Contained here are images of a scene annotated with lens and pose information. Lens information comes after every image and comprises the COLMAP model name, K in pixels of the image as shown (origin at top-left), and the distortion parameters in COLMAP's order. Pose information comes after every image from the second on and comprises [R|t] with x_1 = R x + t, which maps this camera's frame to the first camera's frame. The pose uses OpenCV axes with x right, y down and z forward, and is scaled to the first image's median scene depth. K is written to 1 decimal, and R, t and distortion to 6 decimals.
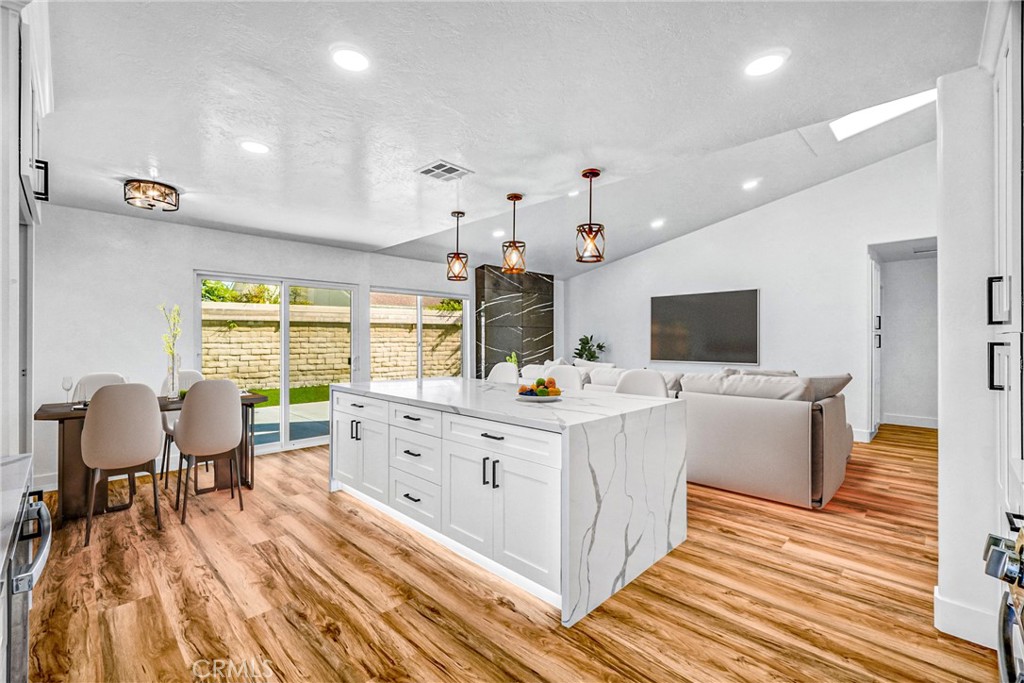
lens RADIAL K [[455.8, 0, 511.2], [0, 455.8, 331.5], [0, 0, 1]] dist [-0.002073, 0.002500]
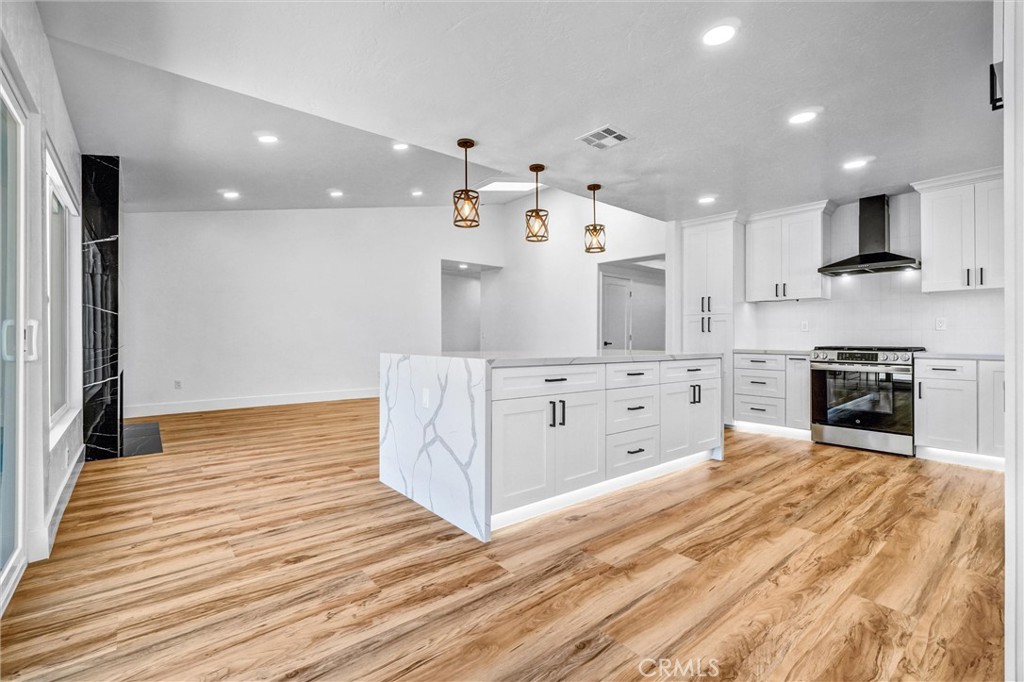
lens RADIAL K [[455.8, 0, 510.6], [0, 455.8, 336.1], [0, 0, 1]] dist [-0.002073, 0.002500]
pose [[0.082182, 0.000360, 0.996617, -1.631424], [-0.025174, 0.999682, 0.001715, 0.137992], [-0.996299, -0.025230, 0.082165, 1.541625]]
